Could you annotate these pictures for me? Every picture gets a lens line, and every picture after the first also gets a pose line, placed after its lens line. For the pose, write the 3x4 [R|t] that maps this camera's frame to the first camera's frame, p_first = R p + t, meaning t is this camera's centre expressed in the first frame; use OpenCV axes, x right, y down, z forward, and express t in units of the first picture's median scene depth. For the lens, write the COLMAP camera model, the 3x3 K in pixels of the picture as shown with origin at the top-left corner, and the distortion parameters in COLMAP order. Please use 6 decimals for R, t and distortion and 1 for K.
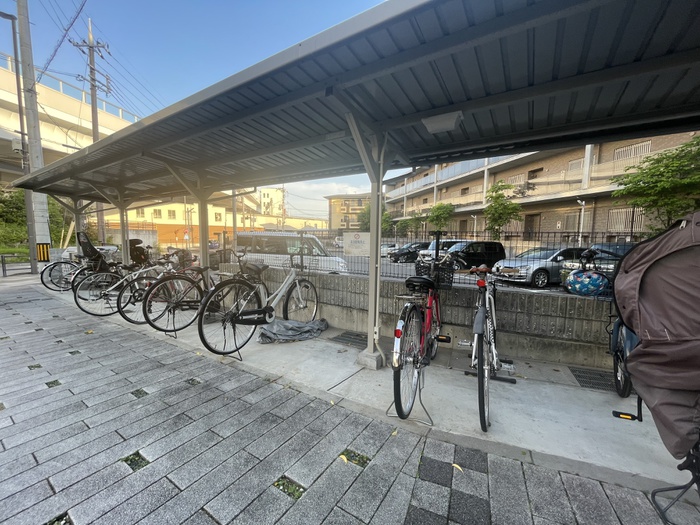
lens RADIAL K [[283.8, 0, 350.5], [0, 283.8, 262.5], [0, 0, 1]] dist [0.000016, -0.000543]
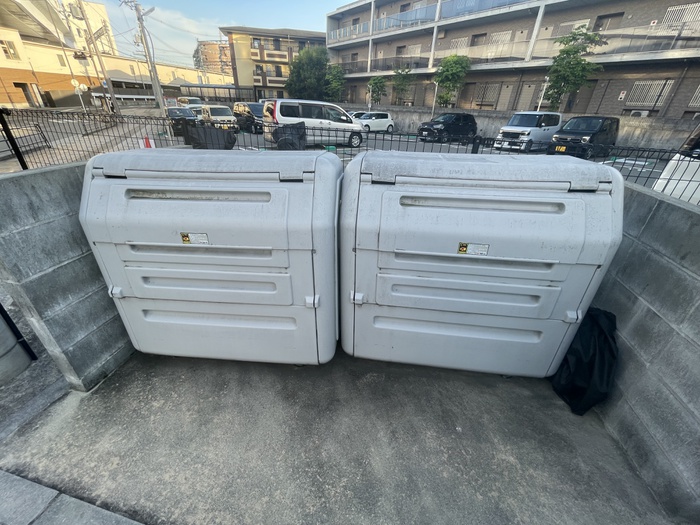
lens RADIAL K [[283.8, 0, 352.0], [0, 283.8, 262.3], [0, 0, 1]] dist [0.000016, -0.000543]
pose [[0.911660, -0.179563, 0.369640, -0.159014], [0.009299, 0.908270, 0.418281, -0.012015], [-0.410841, -0.377892, 0.829703, 0.134845]]
